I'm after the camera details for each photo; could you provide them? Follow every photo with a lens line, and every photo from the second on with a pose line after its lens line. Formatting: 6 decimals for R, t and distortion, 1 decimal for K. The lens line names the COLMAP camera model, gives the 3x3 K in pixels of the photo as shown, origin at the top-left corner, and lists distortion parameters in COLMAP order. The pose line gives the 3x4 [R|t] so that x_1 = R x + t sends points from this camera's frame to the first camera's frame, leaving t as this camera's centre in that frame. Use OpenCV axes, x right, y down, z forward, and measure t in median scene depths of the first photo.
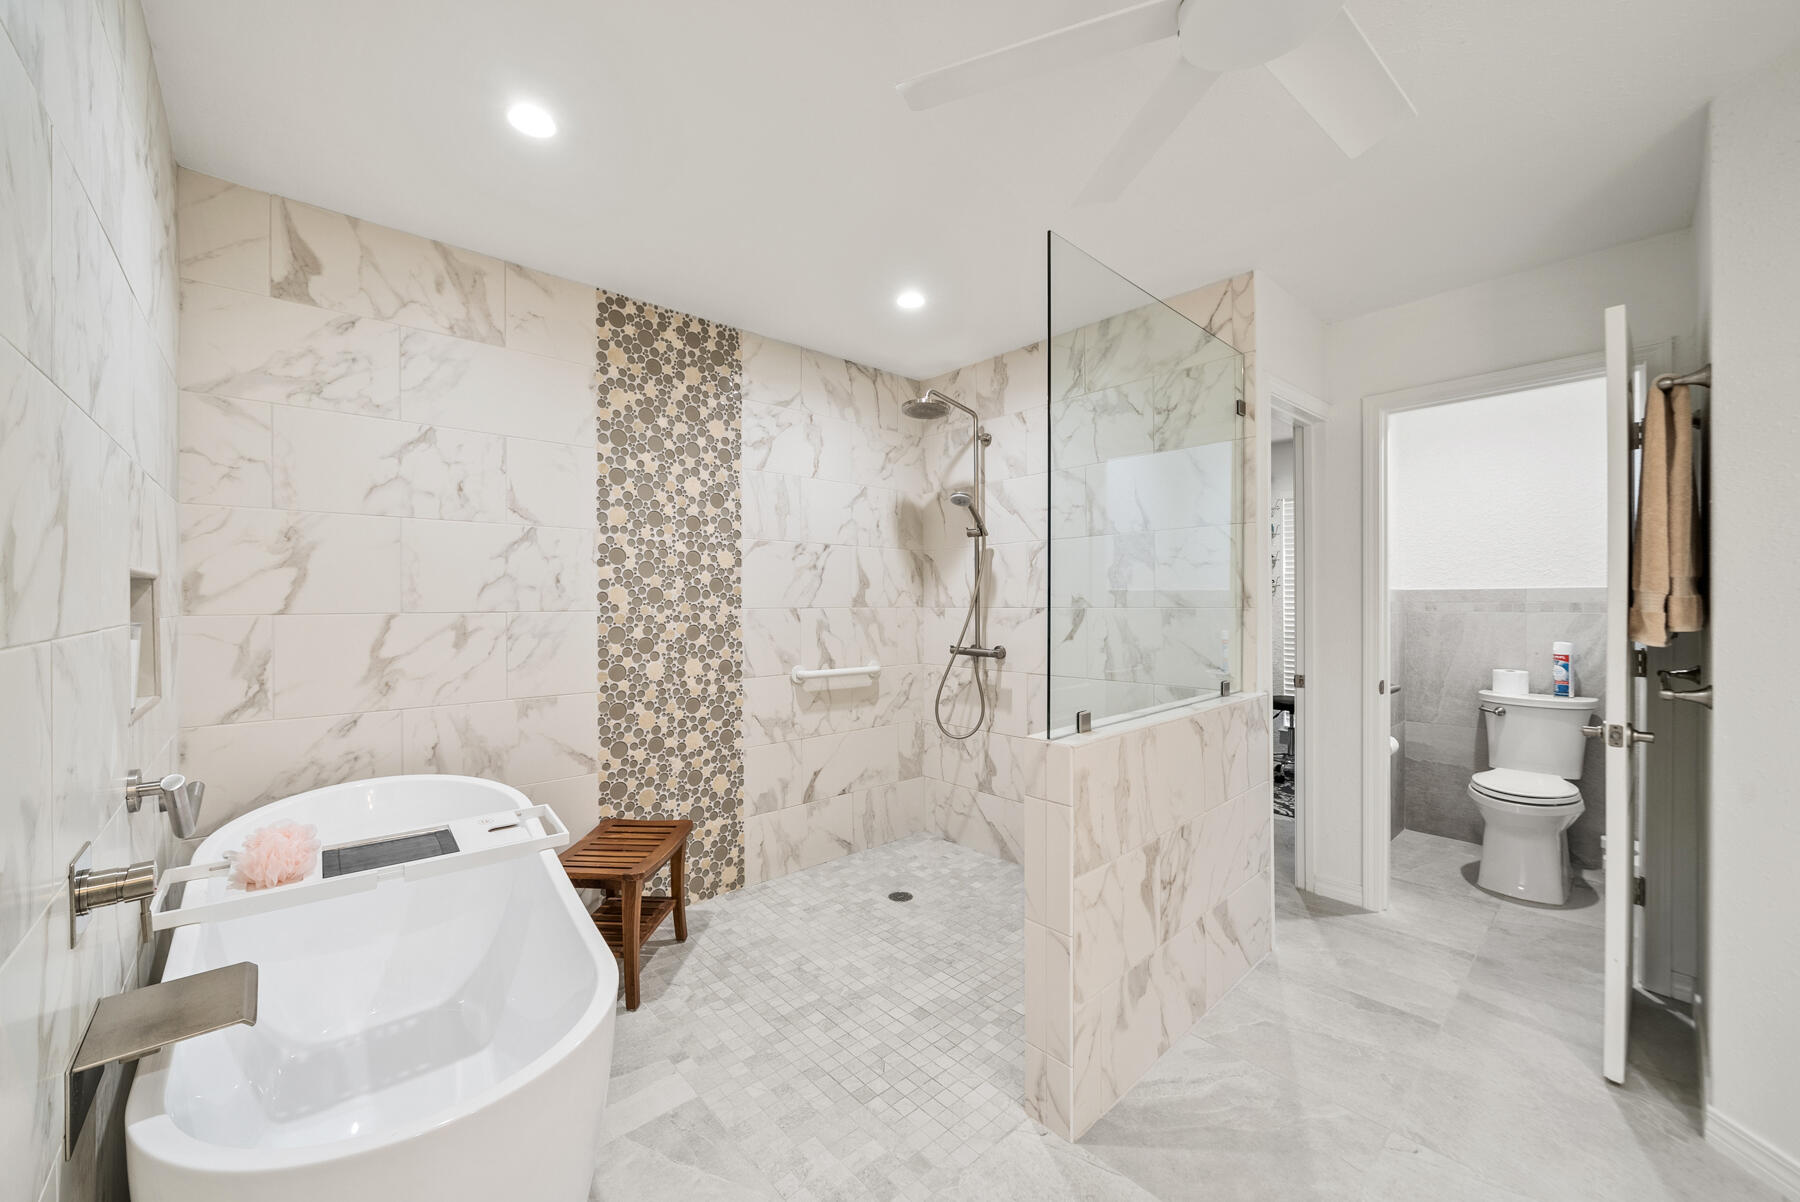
lens RADIAL K [[679.2, 0, 875.0], [0, 679.2, 601.8], [0, 0, 1]] dist [-0.000249, -0.000133]
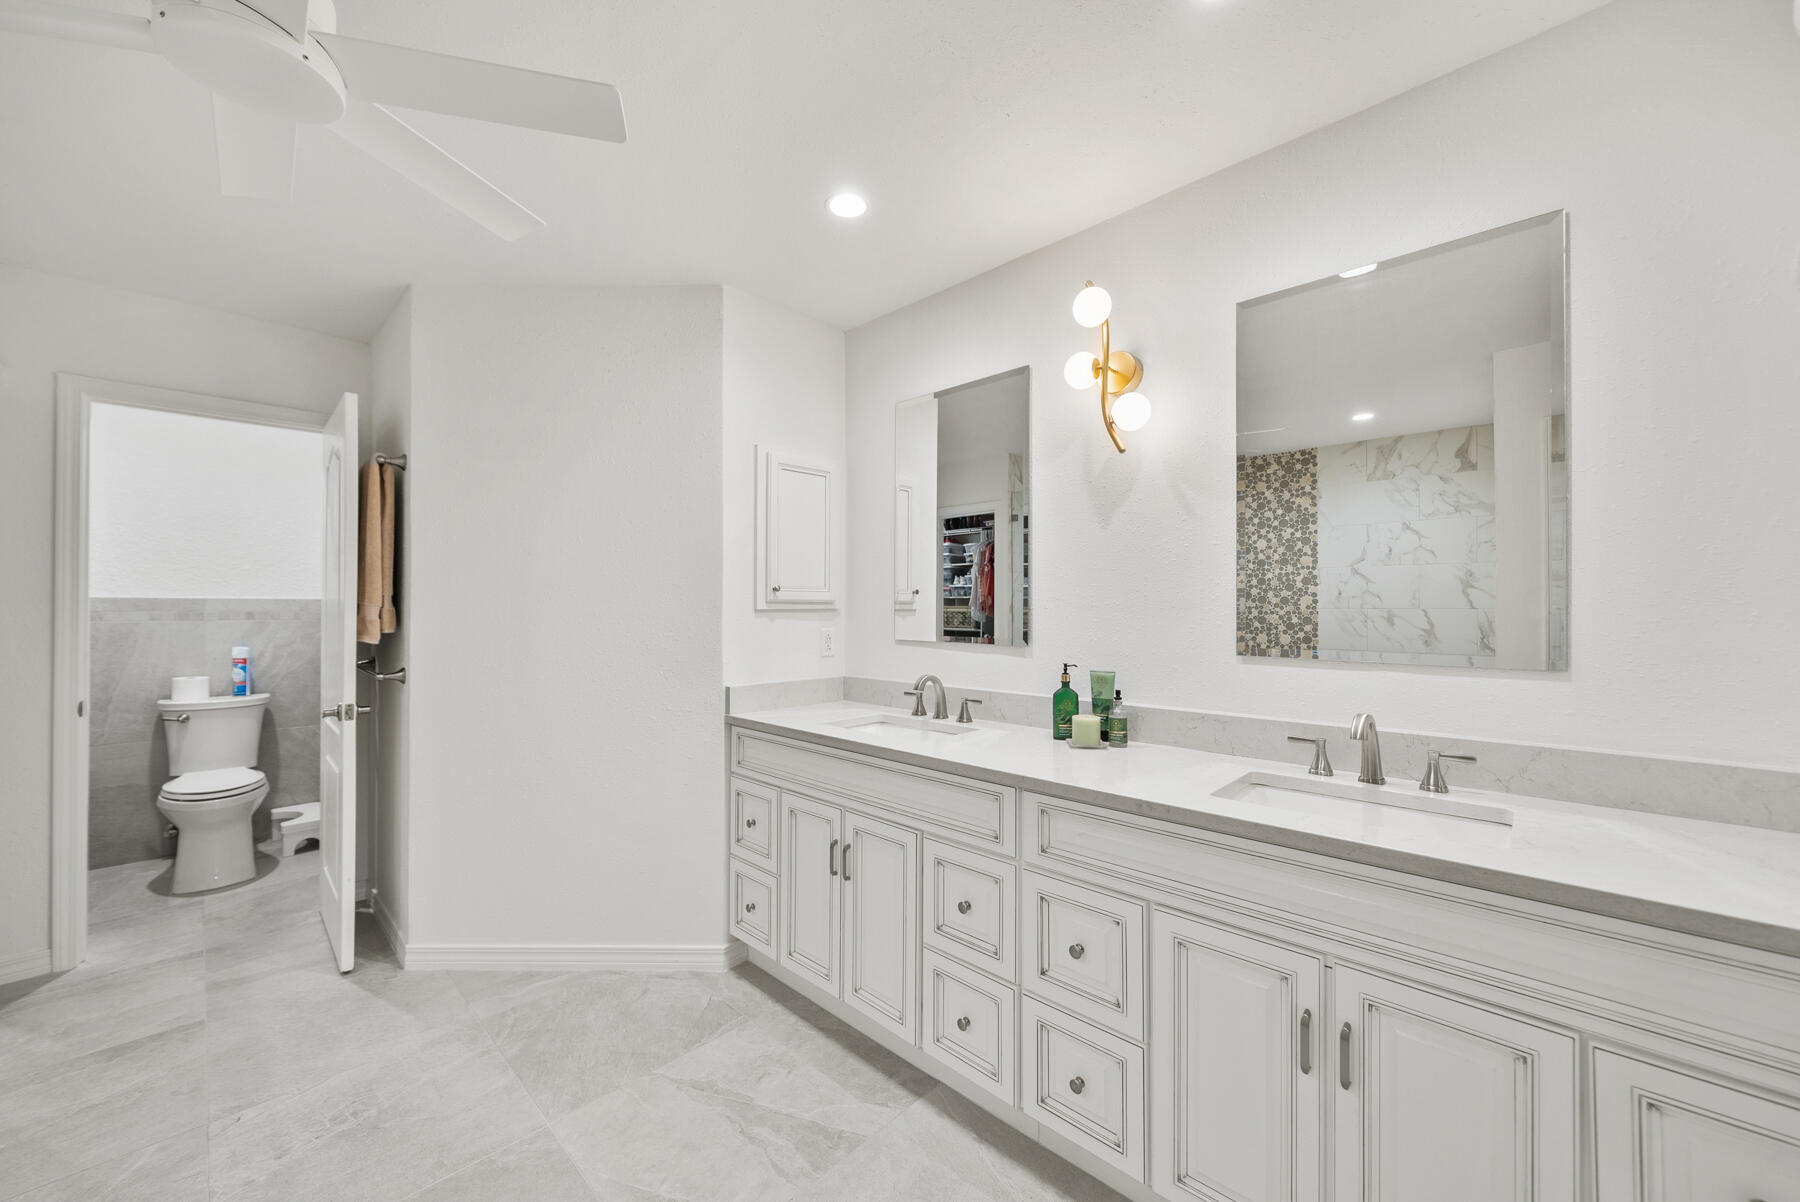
lens RADIAL K [[679.2, 0, 875.0], [0, 679.2, 601.8], [0, 0, 1]] dist [-0.000249, -0.000133]
pose [[-0.051998, 0.011255, 0.998584, -0.185057], [-0.001733, 0.999934, -0.011360, -0.004690], [-0.998646, -0.002321, -0.051975, 0.020315]]
